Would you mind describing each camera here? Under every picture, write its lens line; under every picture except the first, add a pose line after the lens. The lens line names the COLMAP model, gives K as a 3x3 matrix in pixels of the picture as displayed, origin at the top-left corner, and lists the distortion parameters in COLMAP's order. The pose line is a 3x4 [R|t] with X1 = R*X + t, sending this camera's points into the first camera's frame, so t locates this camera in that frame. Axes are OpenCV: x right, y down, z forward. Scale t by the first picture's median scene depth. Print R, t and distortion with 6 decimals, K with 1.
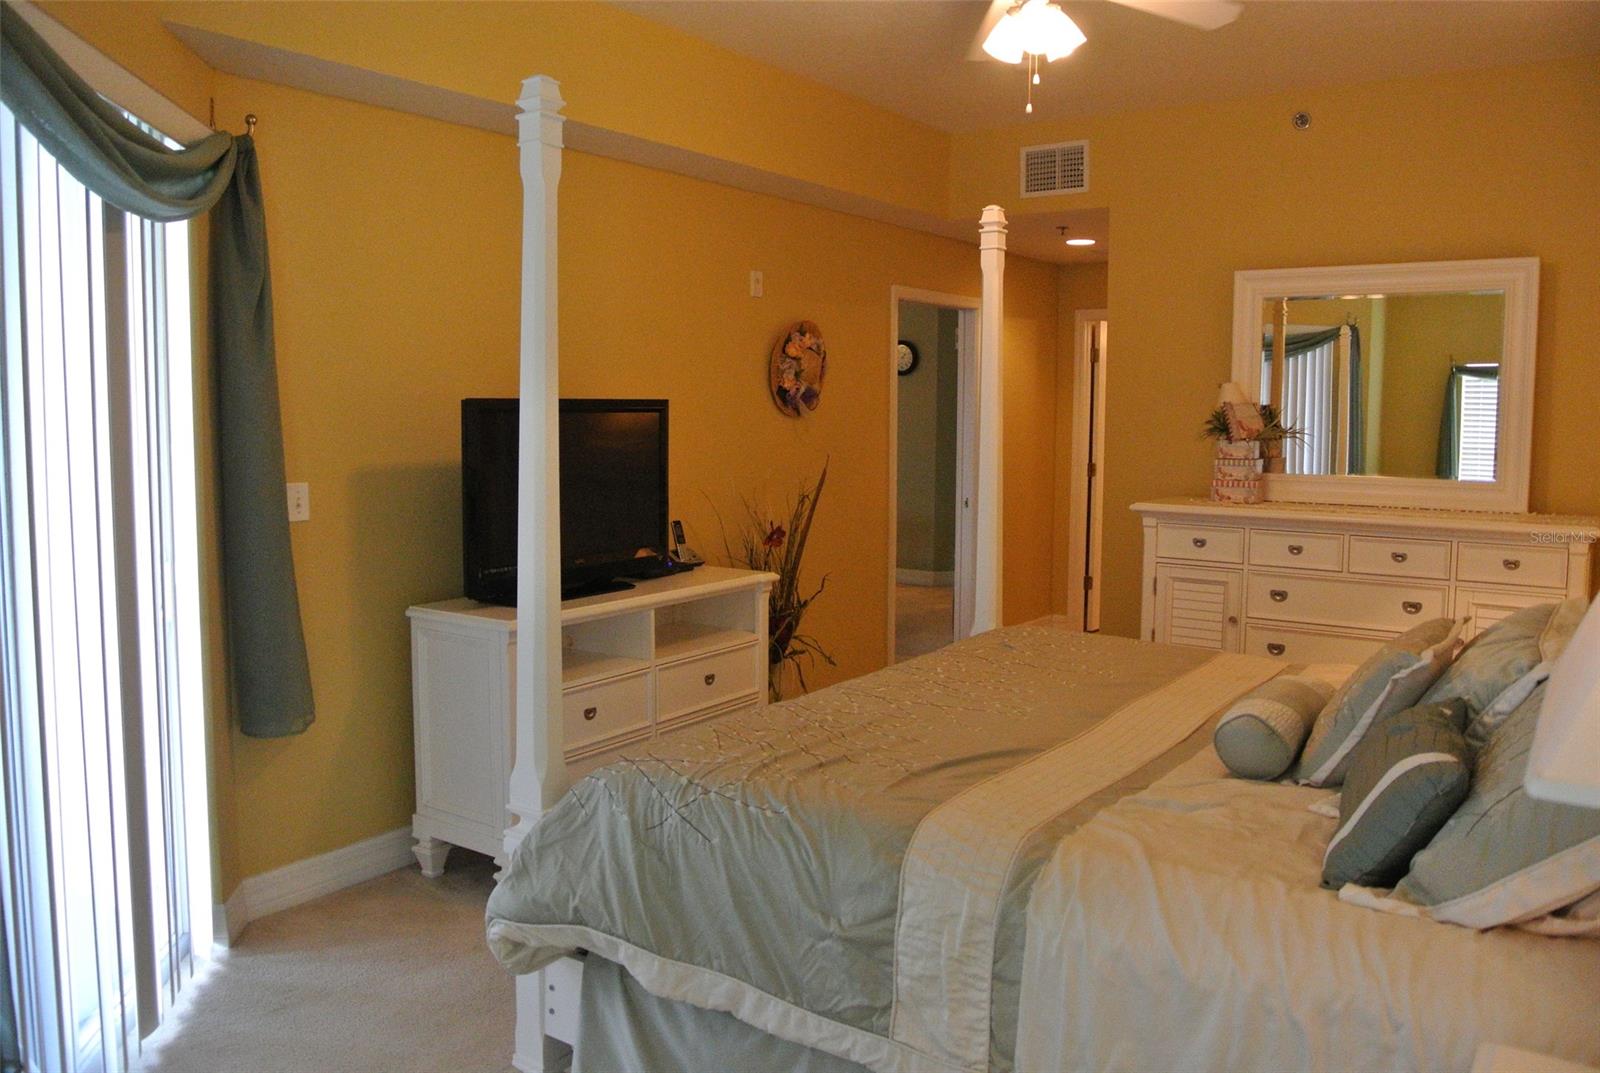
lens RADIAL K [[1230.3, 0, 771.0], [0, 1230.3, 517.9], [0, 0, 1]] dist [-0.087466, 0.034886]
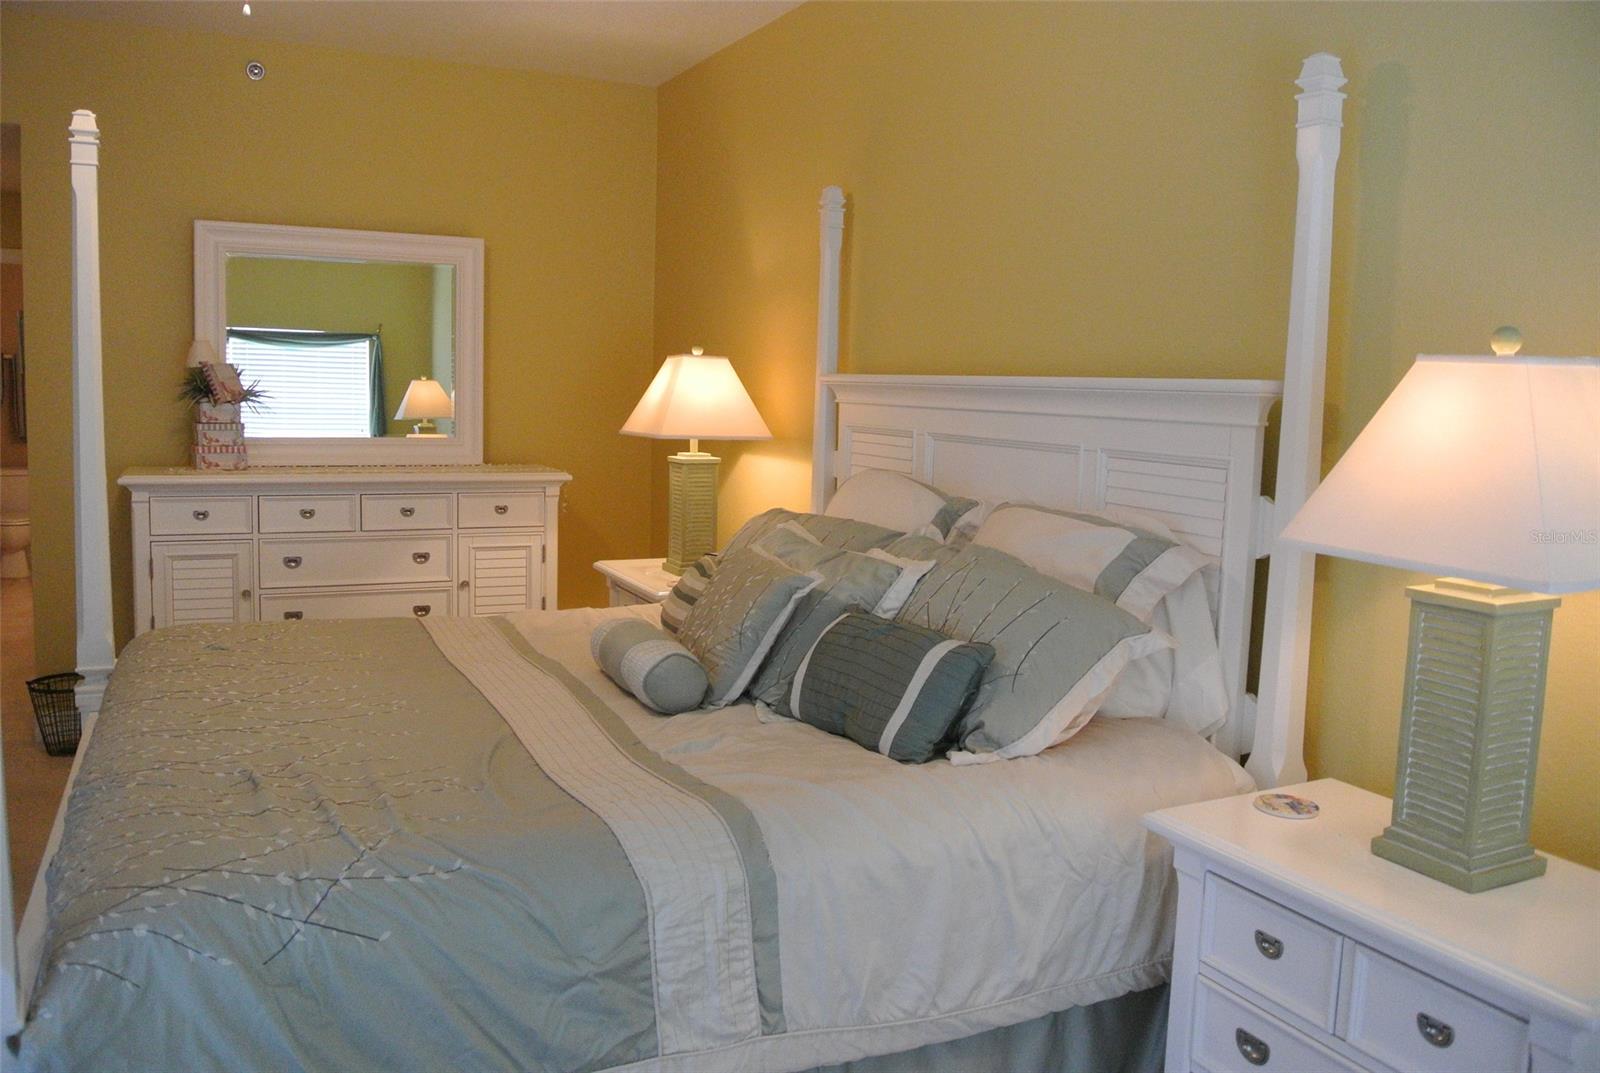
lens RADIAL K [[1230.3, 0, 791.6], [0, 1230.3, 513.0], [0, 0, 1]] dist [-0.087466, 0.034886]
pose [[0.465506, -0.080270, 0.881397, -0.273539], [0.056314, 0.996547, 0.061014, -0.013137], [-0.883252, 0.021232, 0.468418, 0.206034]]
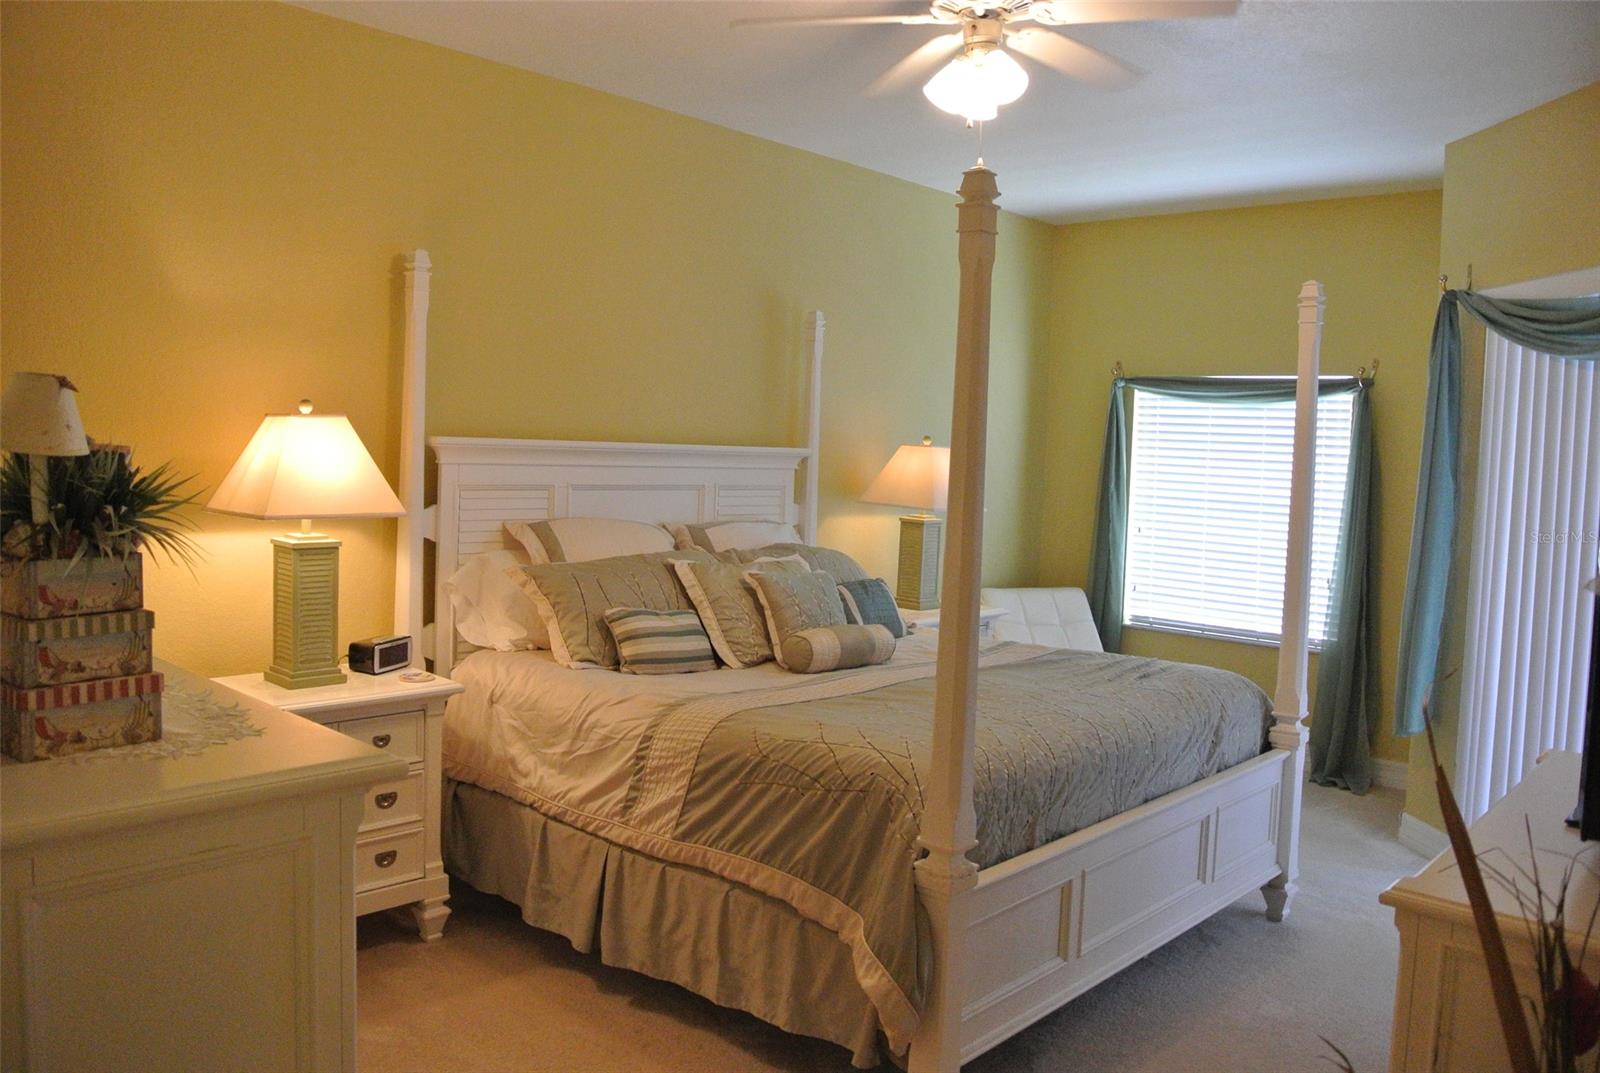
lens RADIAL K [[1230.3, 0, 790.9], [0, 1230.3, 525.9], [0, 0, 1]] dist [-0.087466, 0.034886]
pose [[-0.991670, -0.054282, 0.116808, 0.165219], [-0.034341, 0.985458, 0.166412, -0.155699], [-0.124142, 0.161014, -0.979113, 1.494271]]
